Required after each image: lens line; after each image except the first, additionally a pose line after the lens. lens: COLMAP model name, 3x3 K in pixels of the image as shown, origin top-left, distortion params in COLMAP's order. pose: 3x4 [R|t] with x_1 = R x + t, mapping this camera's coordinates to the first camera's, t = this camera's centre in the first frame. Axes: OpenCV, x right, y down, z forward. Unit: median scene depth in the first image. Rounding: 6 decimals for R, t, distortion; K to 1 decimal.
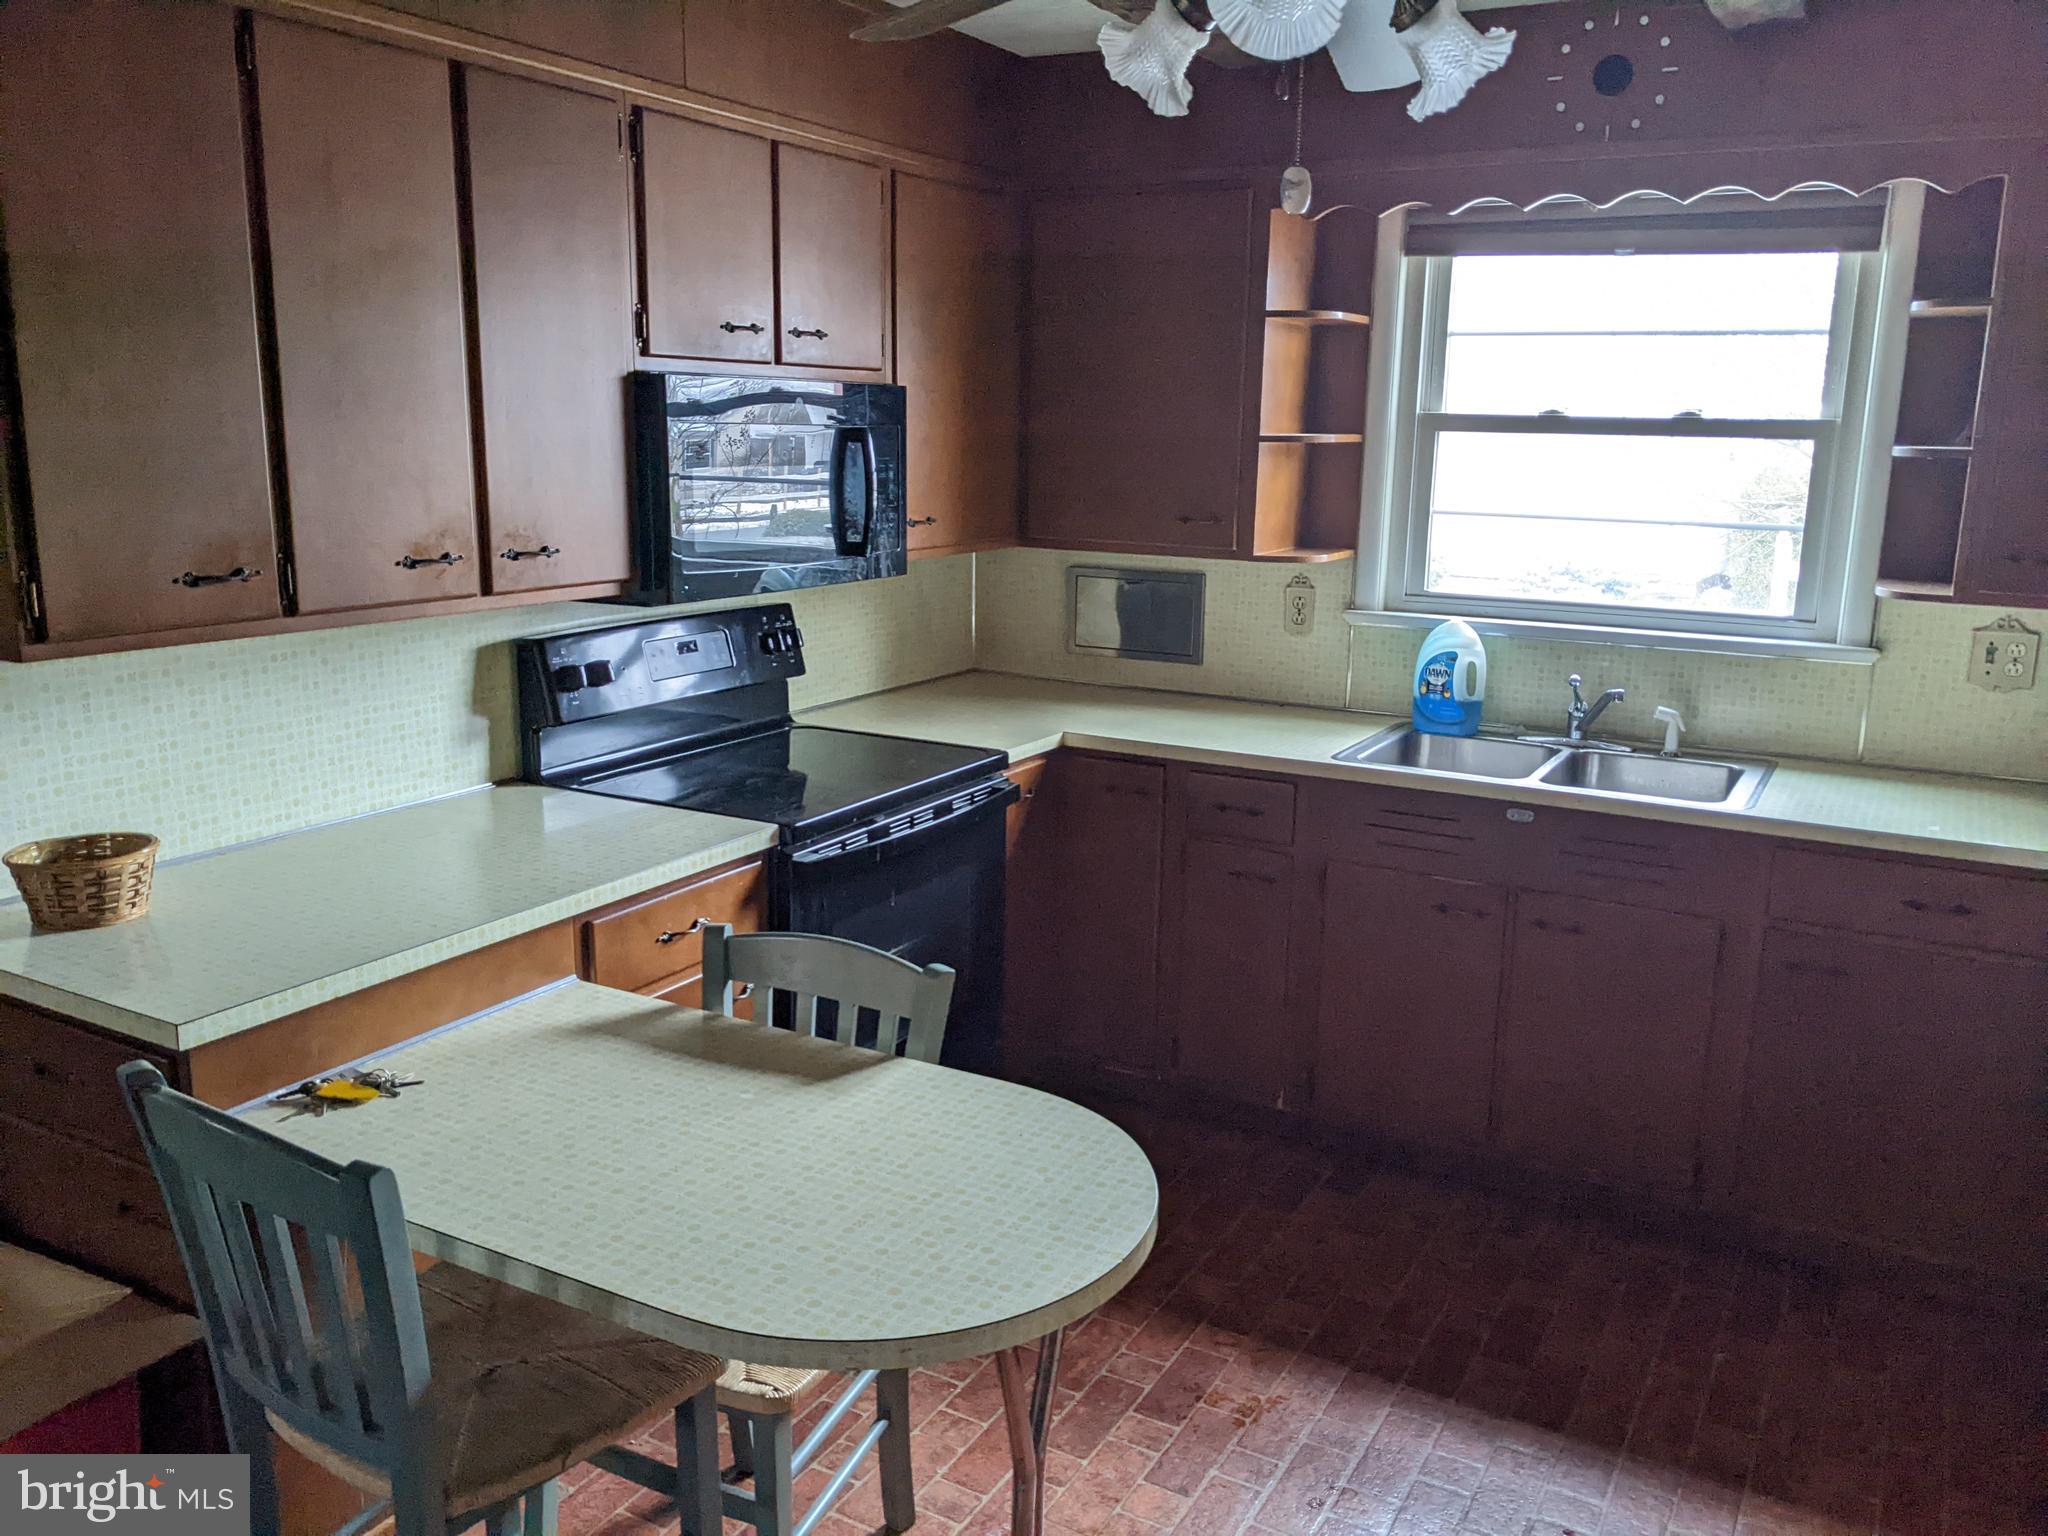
lens RADIAL K [[1625.5, 0, 1019.3], [0, 1625.5, 757.4], [0, 0, 1]] dist [0.004367, 0.006492]
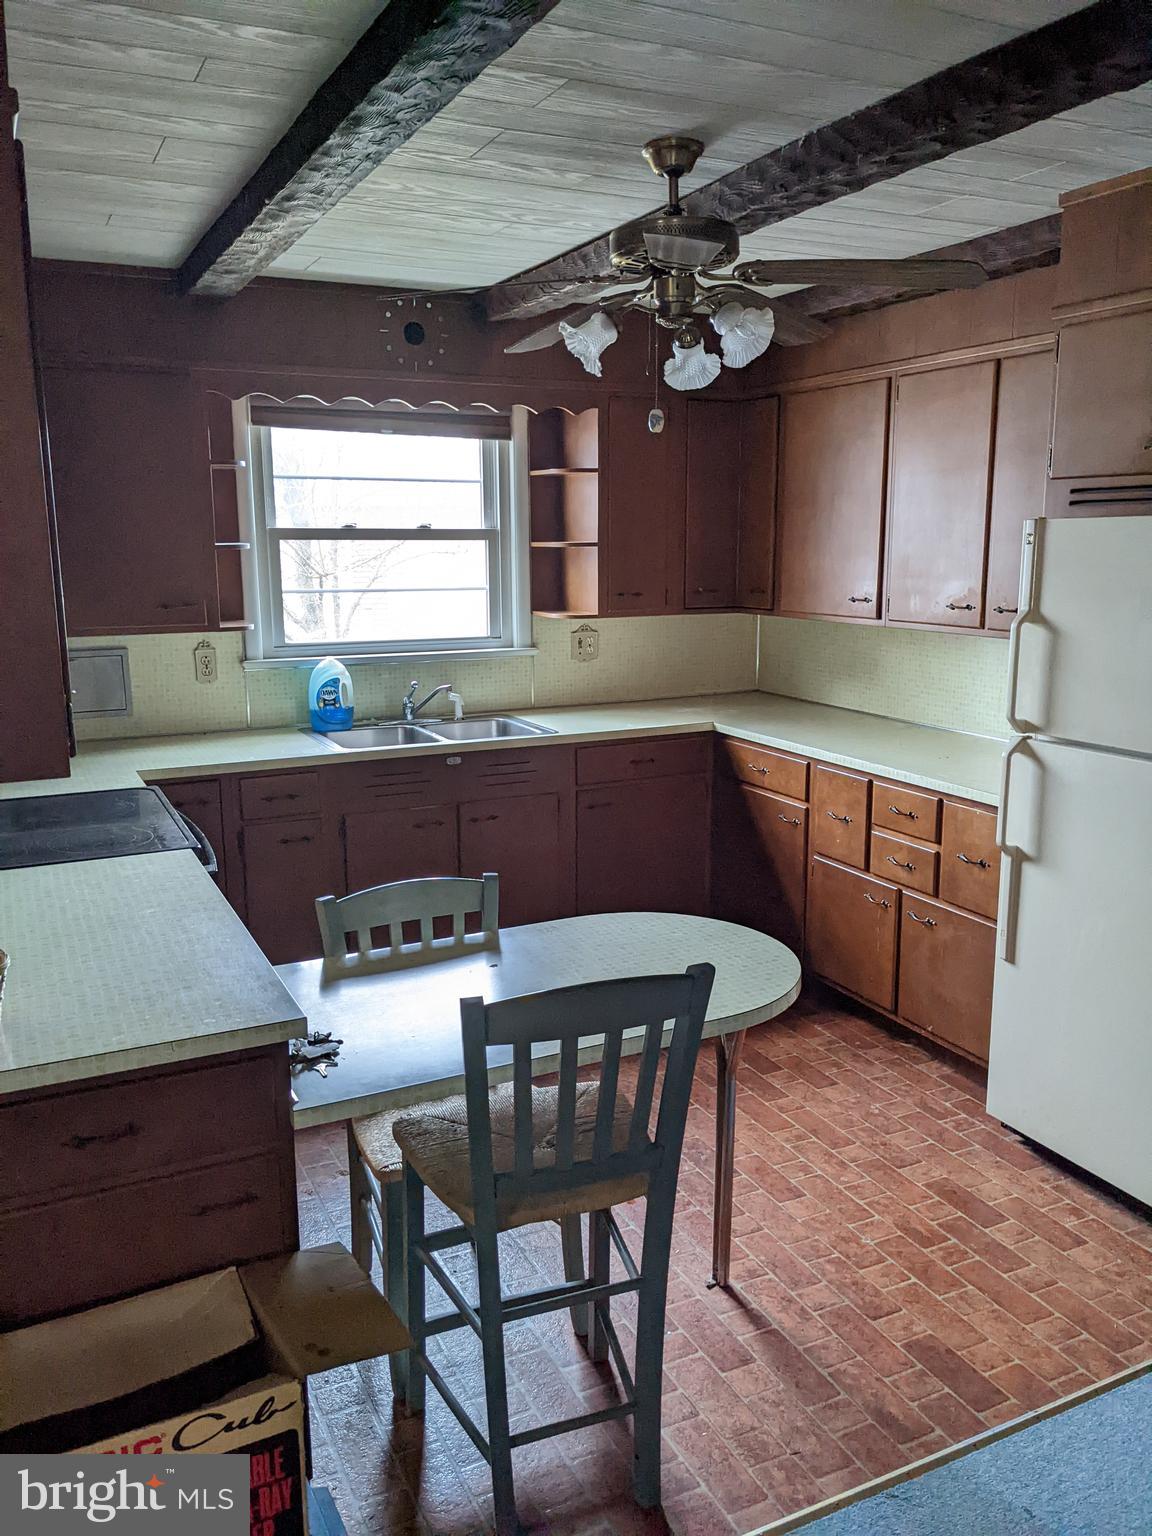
lens RADIAL K [[1219.1, 0, 580.7], [0, 1219.1, 774.1], [0, 0, 1]] dist [0.004367, 0.006492]
pose [[0.562576, -0.180977, 0.806694, -0.593464], [0.182110, 0.978907, 0.092611, -0.040985], [-0.806439, 0.094807, 0.583667, 0.122989]]
